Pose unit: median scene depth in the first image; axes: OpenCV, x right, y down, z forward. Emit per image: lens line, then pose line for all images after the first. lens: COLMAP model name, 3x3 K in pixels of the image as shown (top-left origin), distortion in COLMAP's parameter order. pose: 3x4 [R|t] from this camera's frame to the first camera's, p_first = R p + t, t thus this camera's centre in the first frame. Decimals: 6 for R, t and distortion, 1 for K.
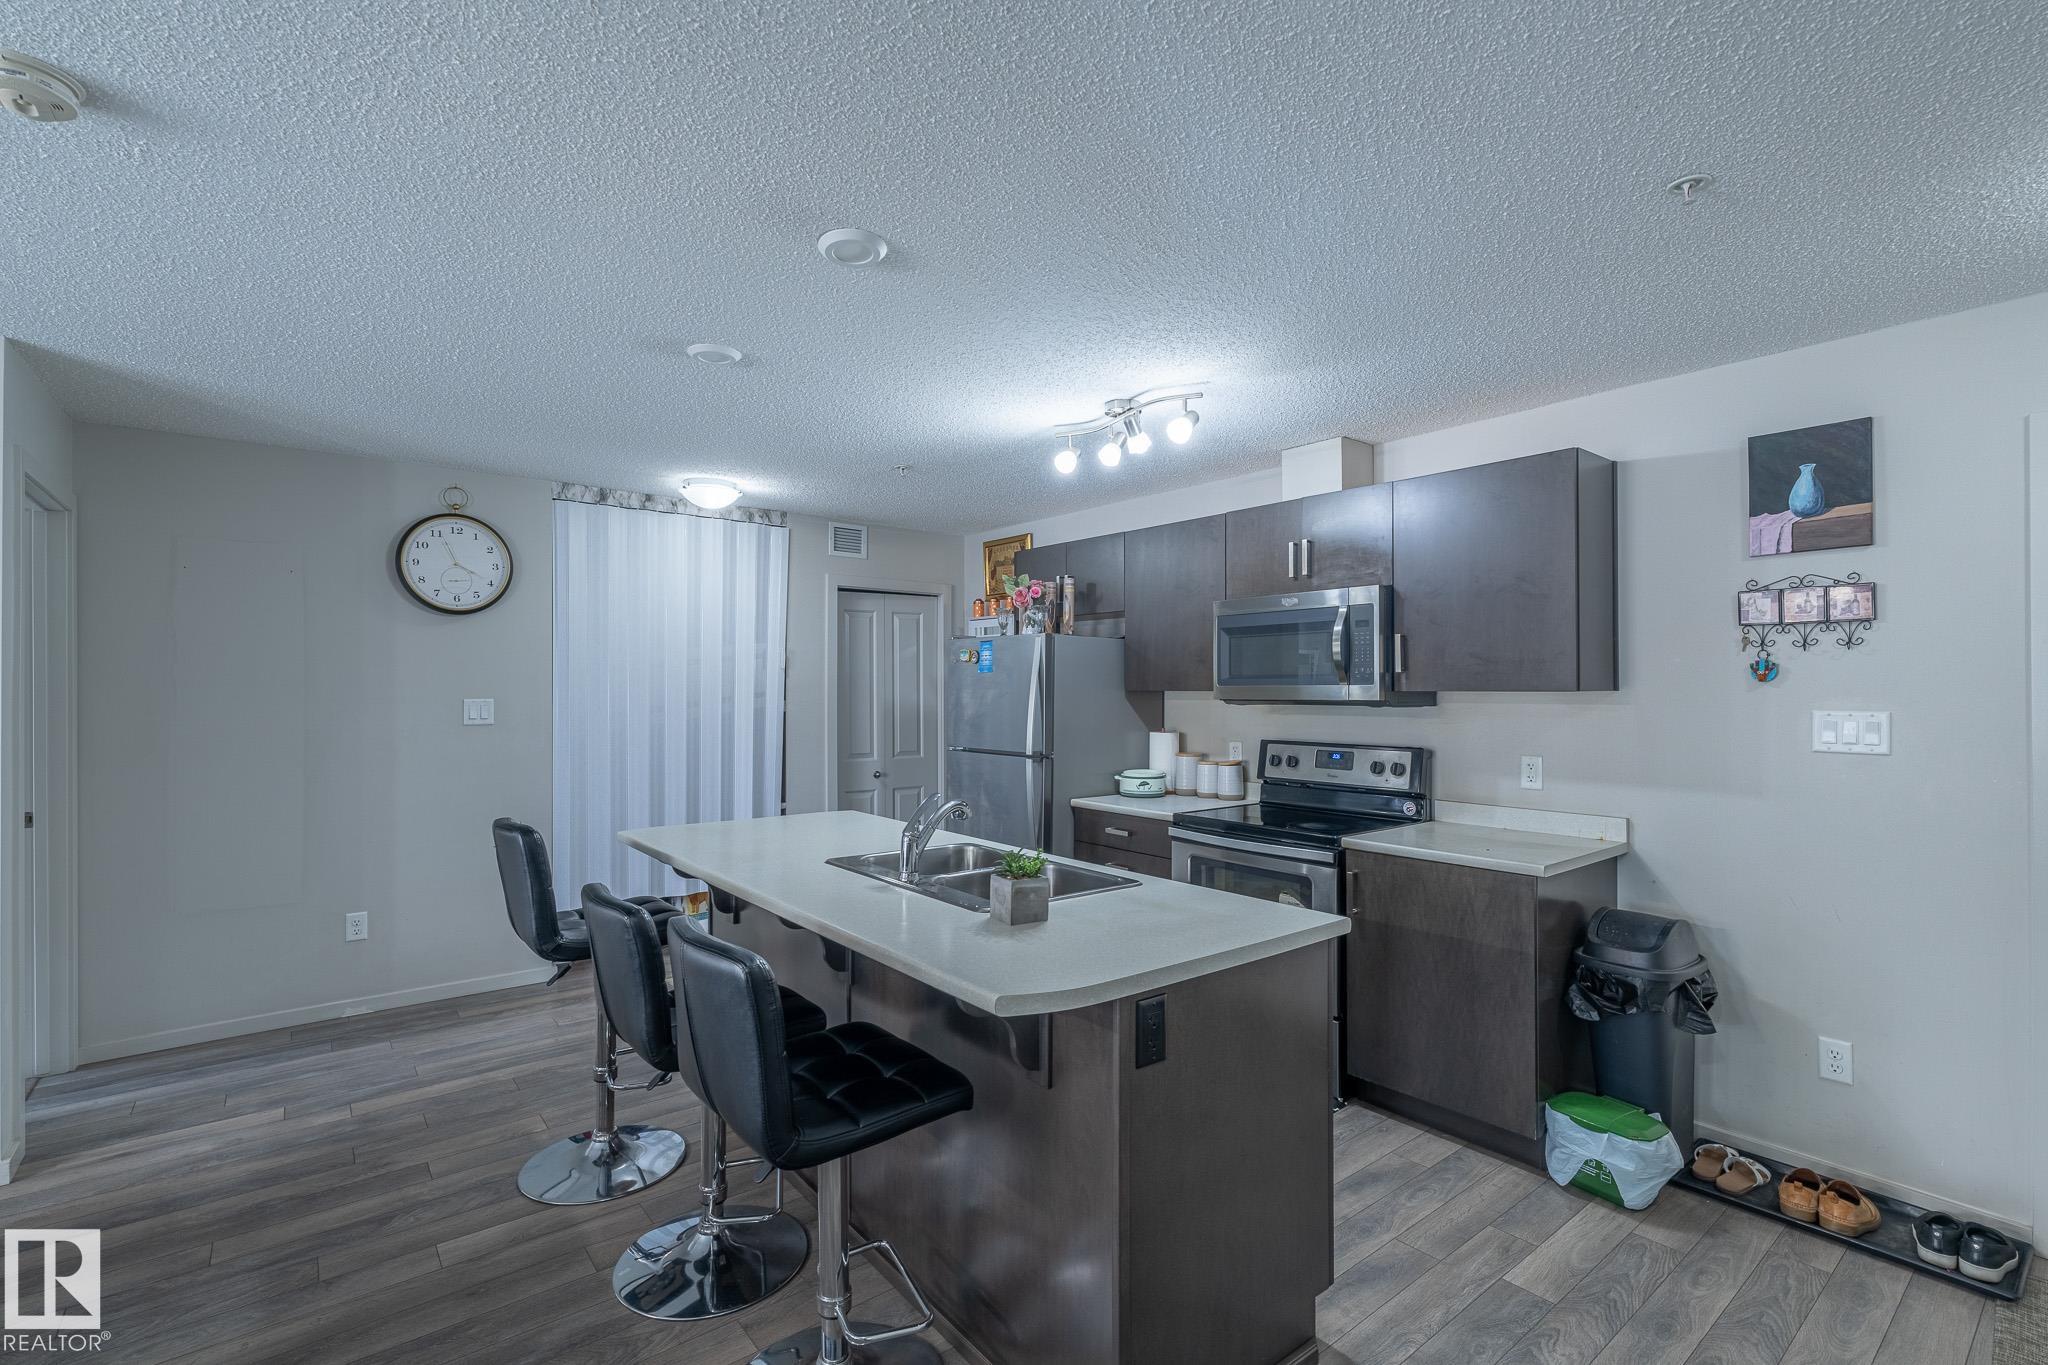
lens RADIAL K [[934.9, 0, 1012.3], [0, 934.9, 690.1], [0, 0, 1]] dist [0.003522, 0.000276]
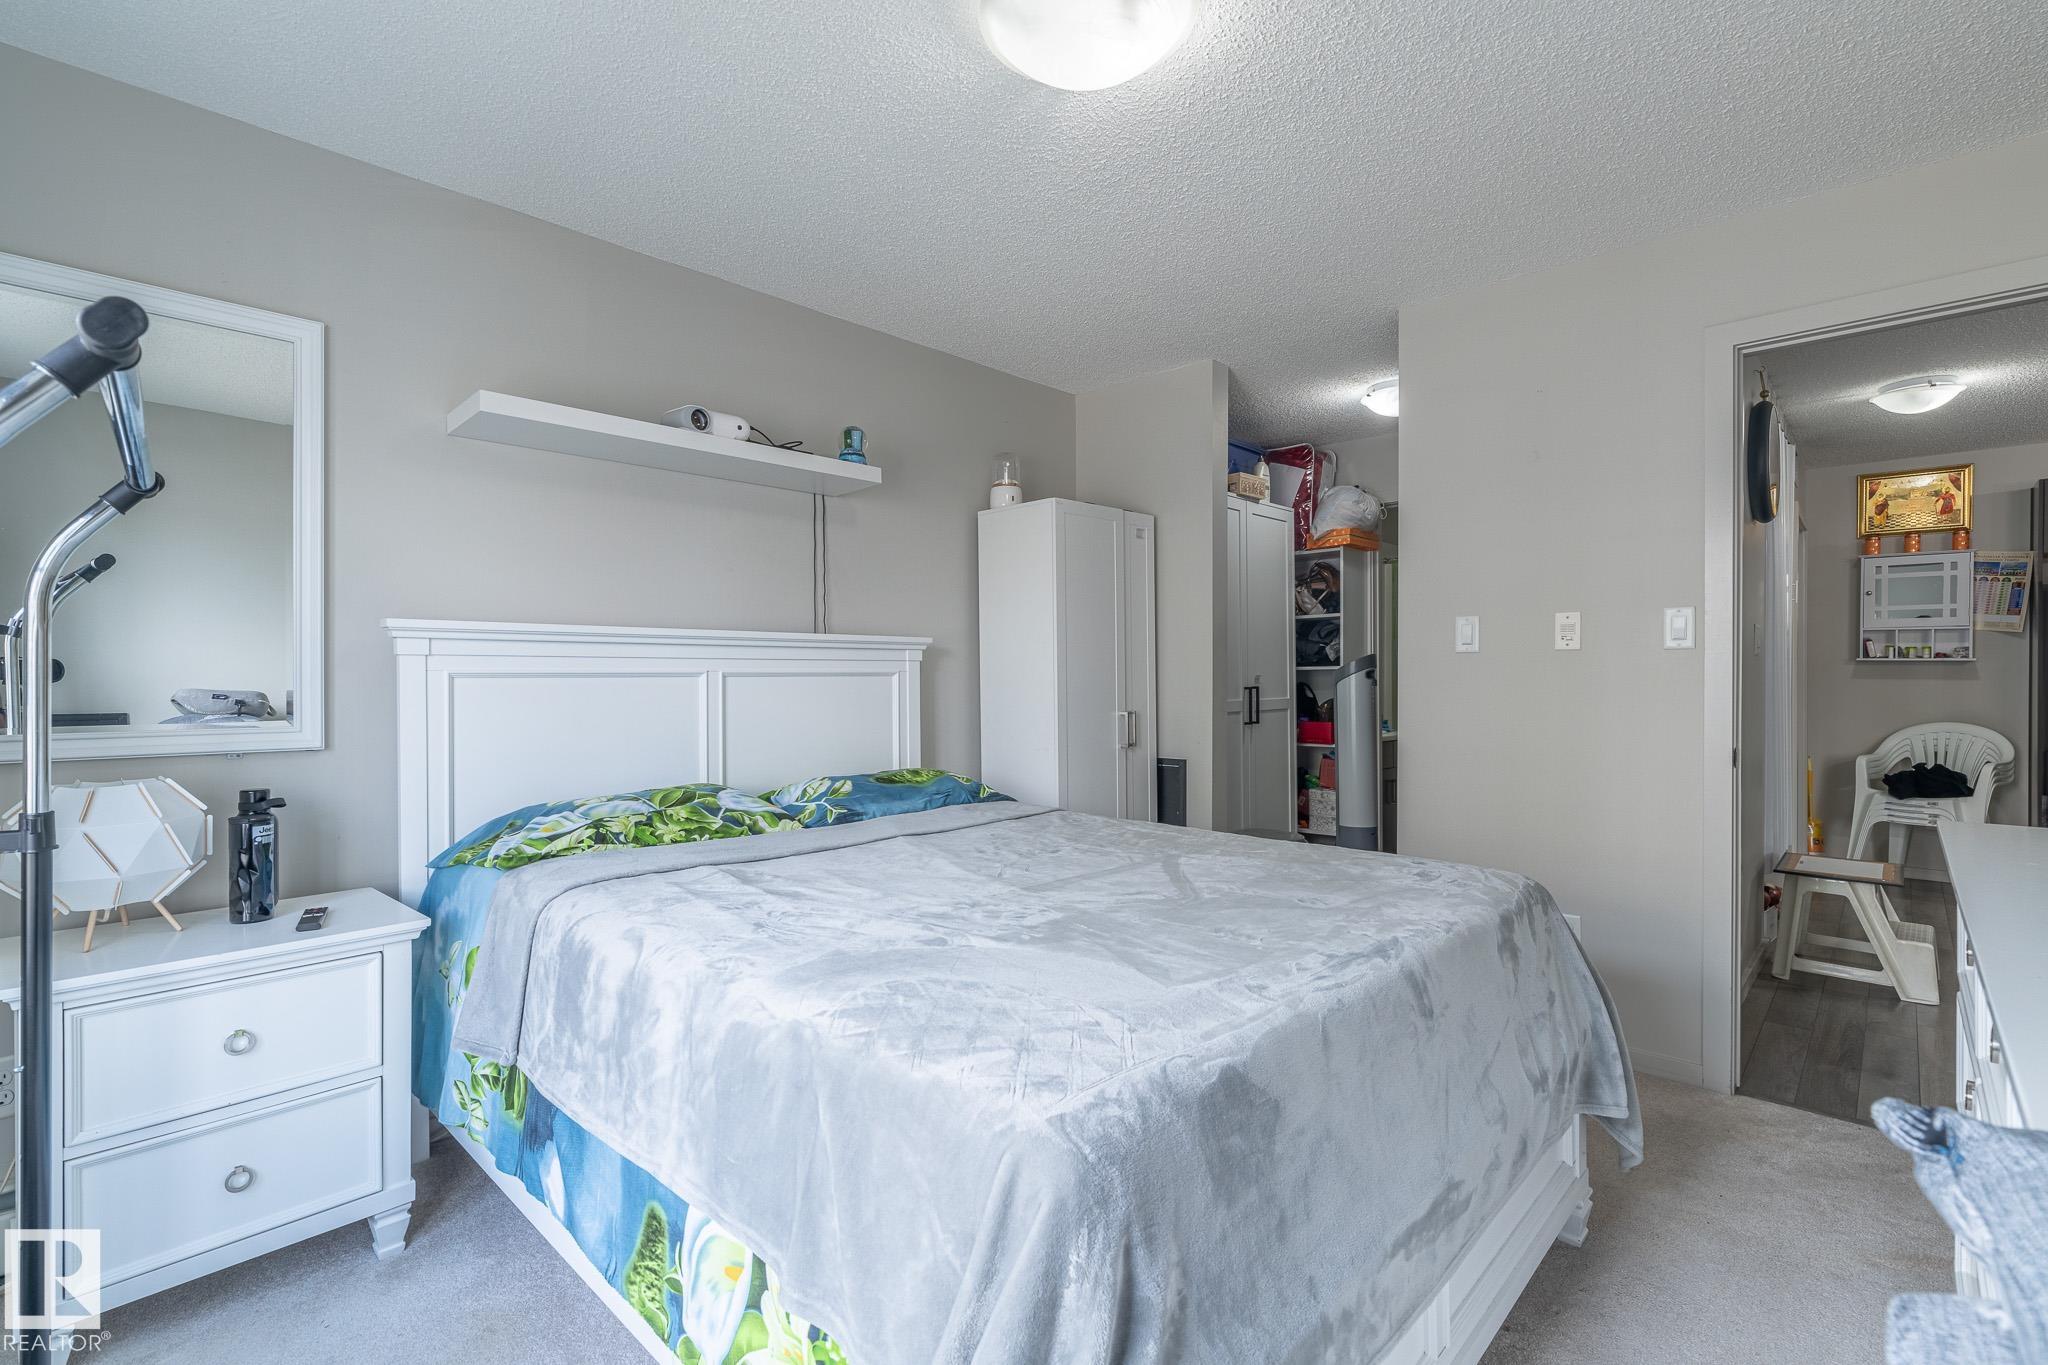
lens RADIAL K [[934.9, 0, 1012.5], [0, 934.9, 674.1], [0, 0, 1]] dist [0.003522, 0.000276]
pose [[0.990766, 0.001086, 0.135576, -1.702723], [-0.001934, 0.999979, 0.006122, 0.062485], [-0.135567, -0.006327, 0.990748, 0.309758]]
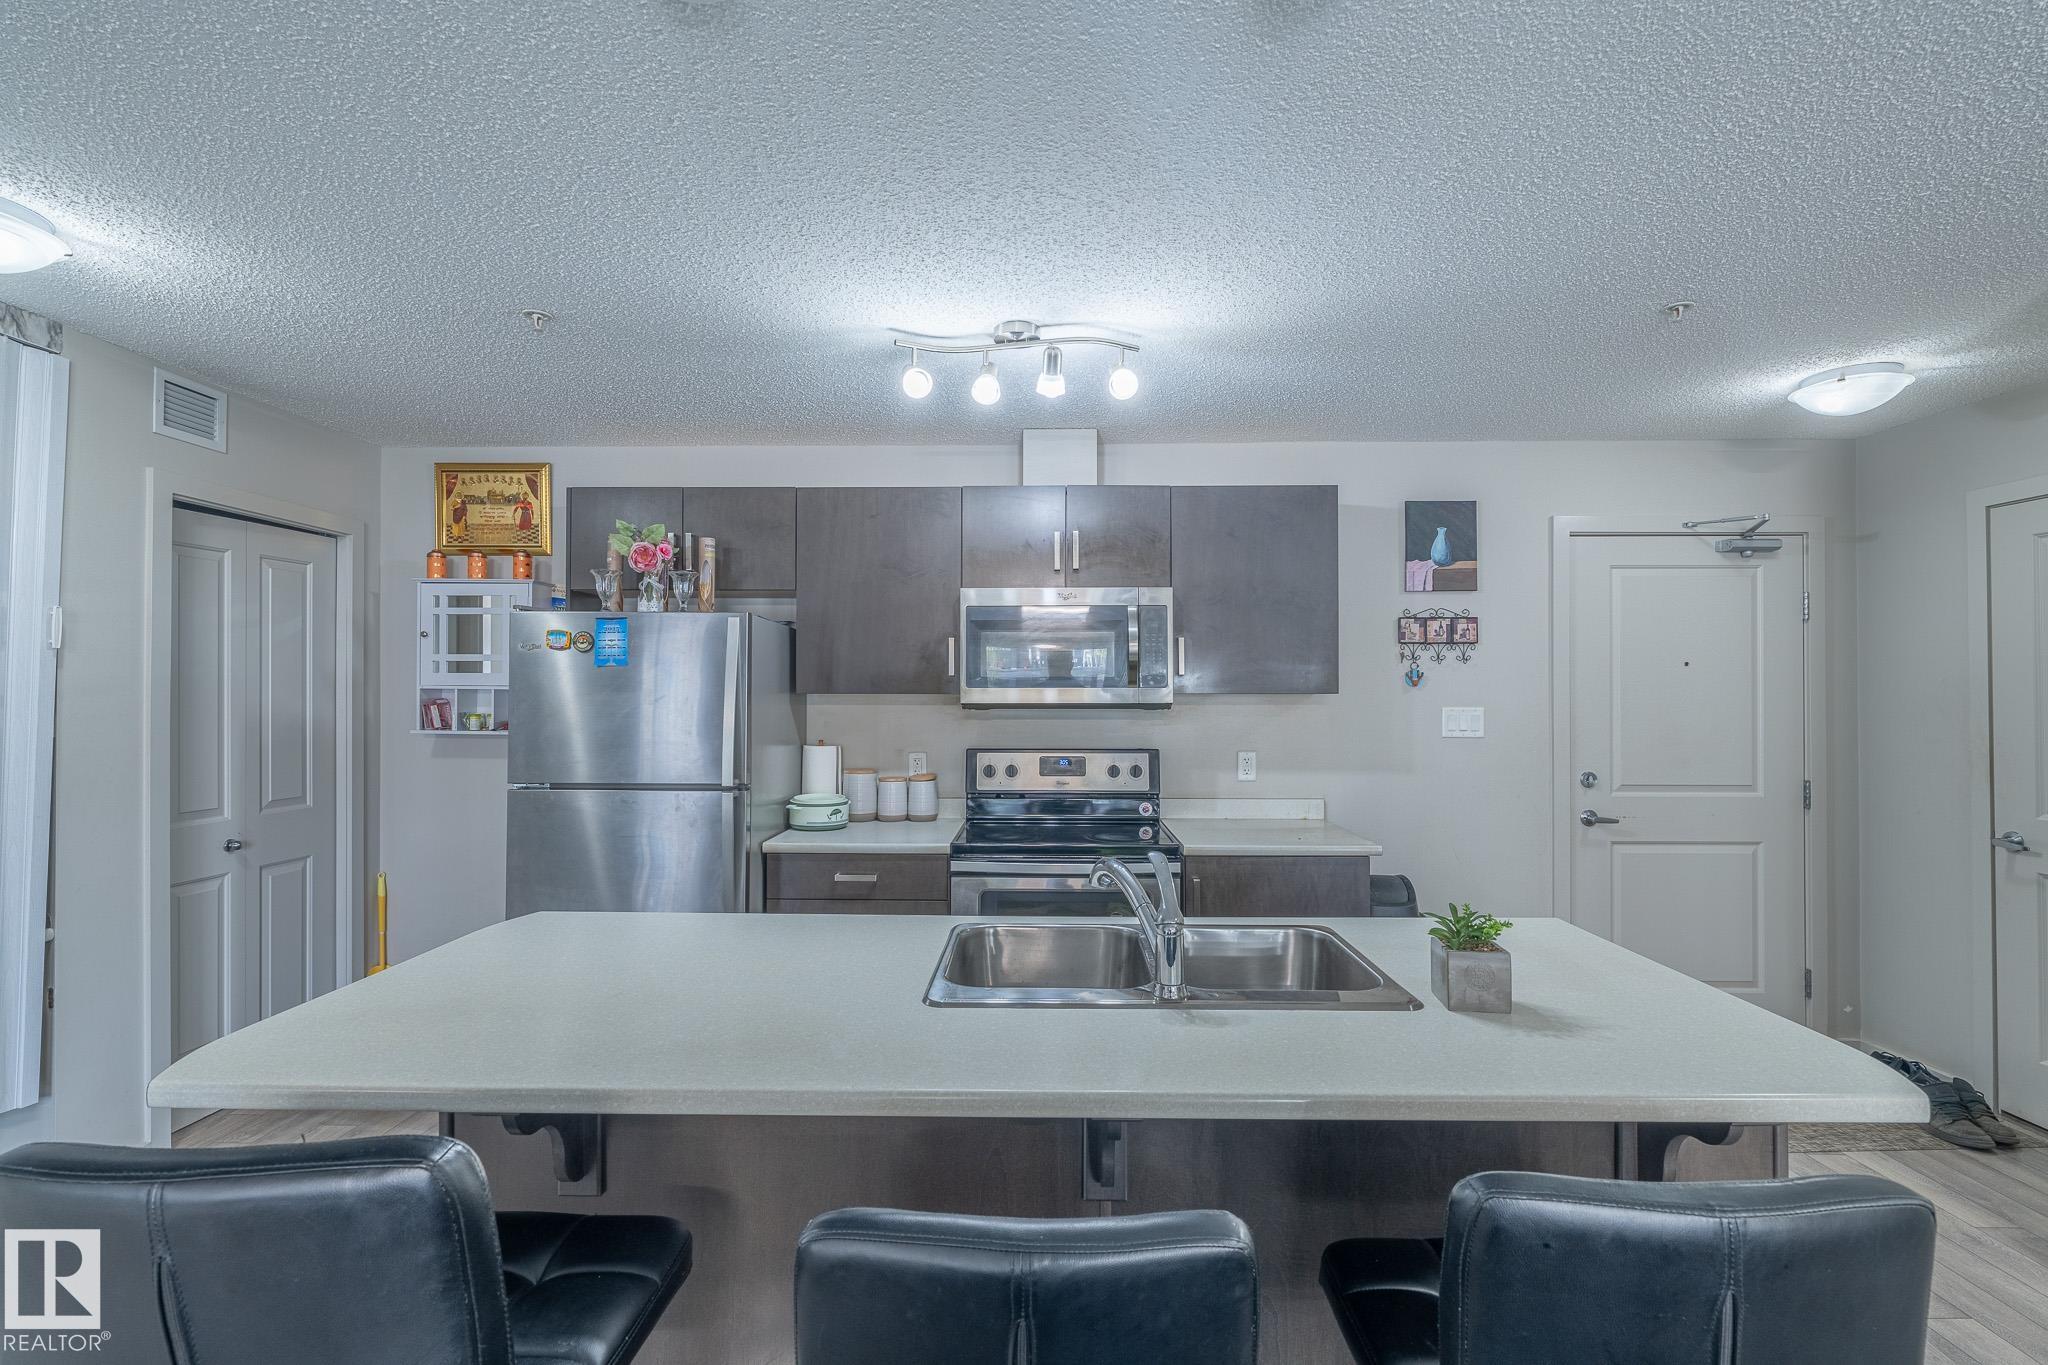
lens RADIAL K [[934.9, 0, 1027.3], [0, 934.9, 690.0], [0, 0, 1]] dist [0.003522, 0.000276]
pose [[0.632753, 0.003222, 0.774347, -0.461864], [0.000608, 0.999989, -0.004658, 0.001580], [-0.774354, 0.003418, 0.632744, 0.472156]]
